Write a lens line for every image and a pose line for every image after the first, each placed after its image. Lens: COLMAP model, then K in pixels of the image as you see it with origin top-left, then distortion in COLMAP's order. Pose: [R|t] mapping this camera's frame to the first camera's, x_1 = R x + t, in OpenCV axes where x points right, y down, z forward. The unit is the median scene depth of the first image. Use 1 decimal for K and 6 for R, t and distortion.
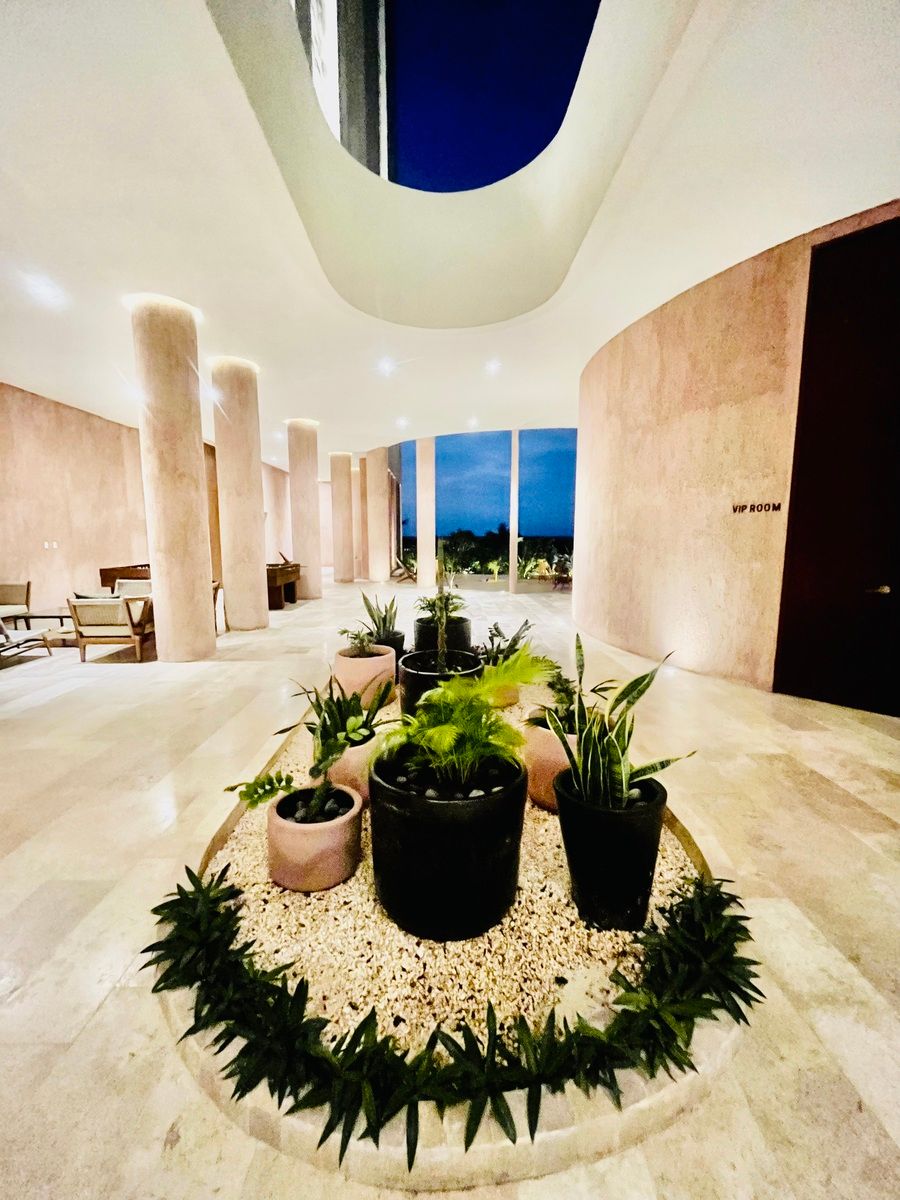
lens RADIAL K [[487.3, 0, 450.0], [0, 487.3, 600.0], [0, 0, 1]] dist [-0.002969, -0.000353]
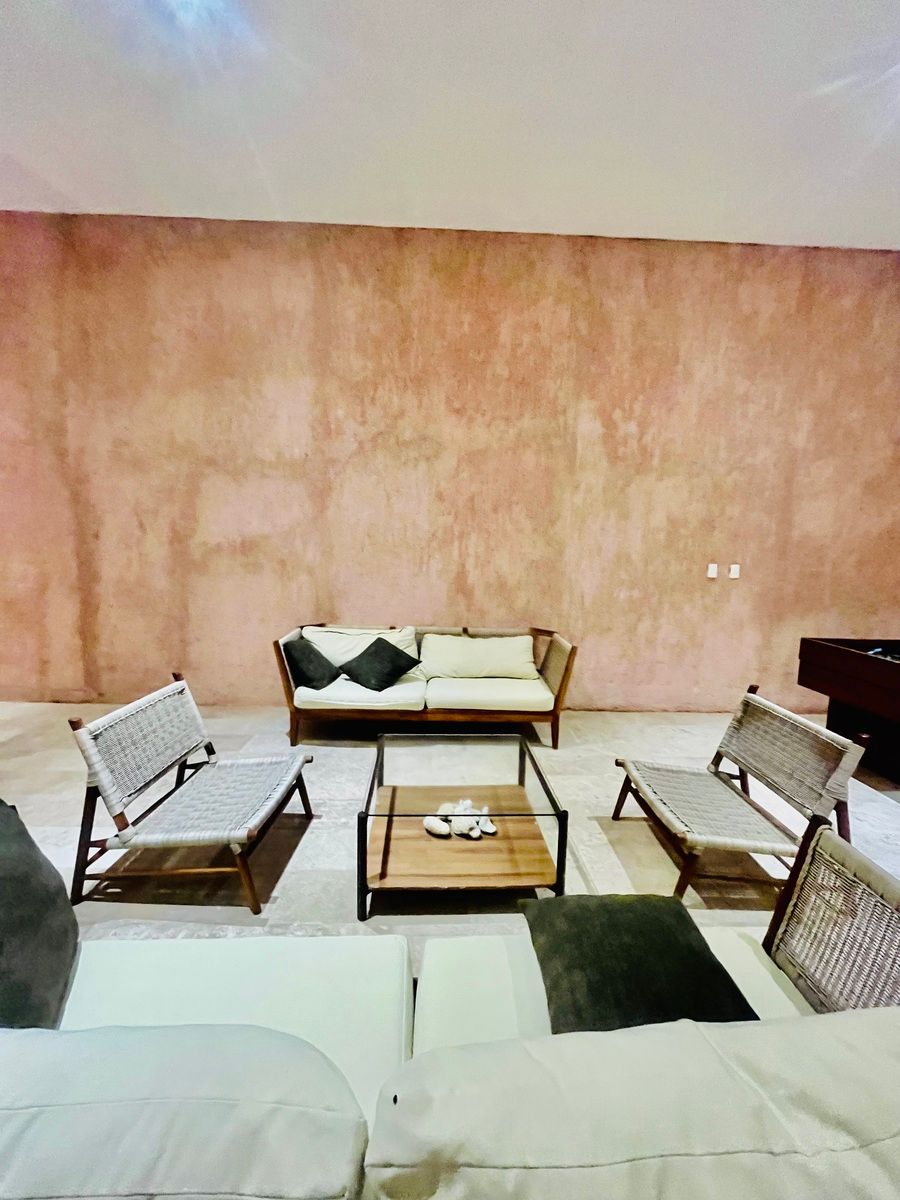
lens RADIAL K [[487.3, 0, 450.0], [0, 487.3, 600.0], [0, 0, 1]] dist [-0.002969, -0.000353]
pose [[0.009788, 0.108221, -0.994079, -0.344629], [-0.149555, 0.983103, 0.105554, -0.094014], [0.988705, 0.147636, 0.025808, 0.719284]]
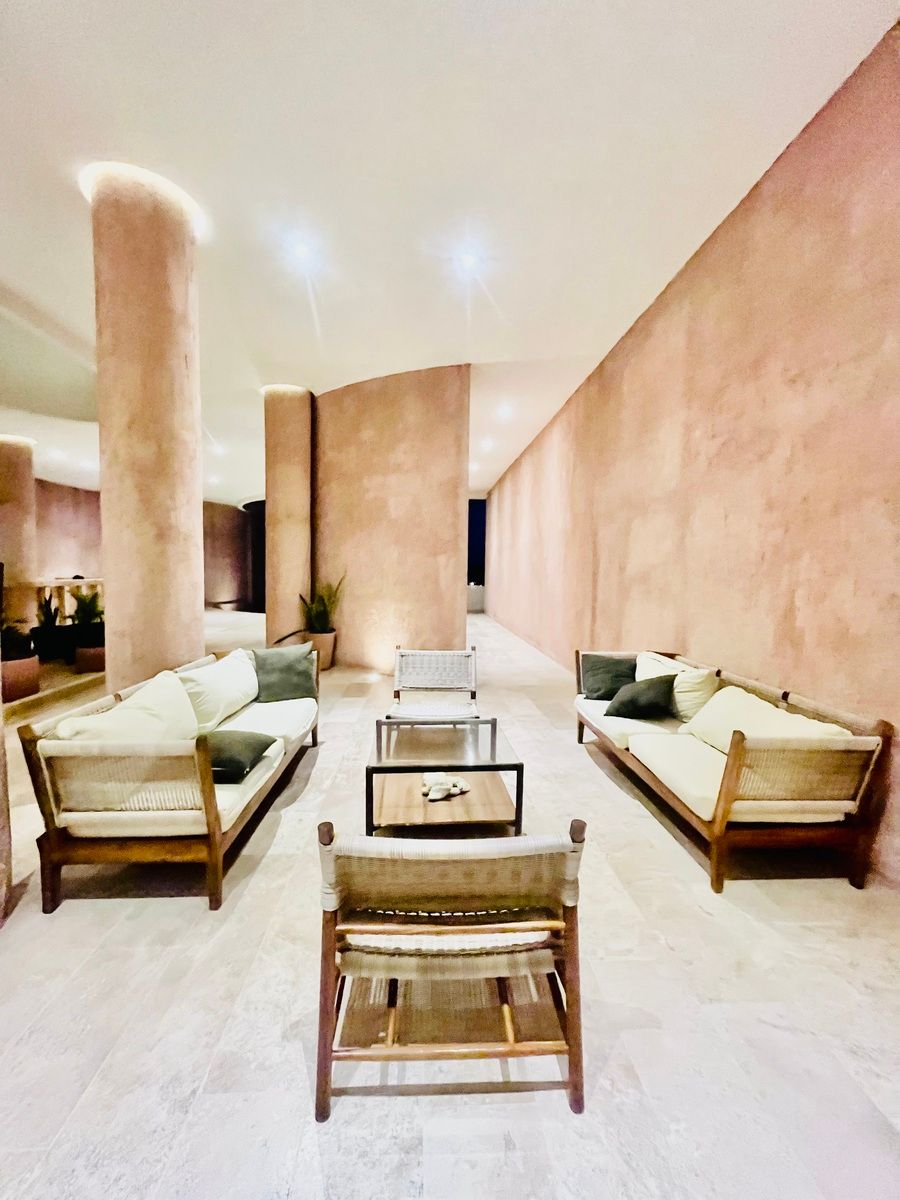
lens RADIAL K [[487.3, 0, 450.0], [0, 487.3, 600.0], [0, 0, 1]] dist [-0.002969, -0.000353]
pose [[-0.999462, -0.009744, -0.031322, -0.577099], [-0.015379, 0.982607, 0.185060, -0.133160], [0.028974, 0.185443, -0.982228, 1.037976]]
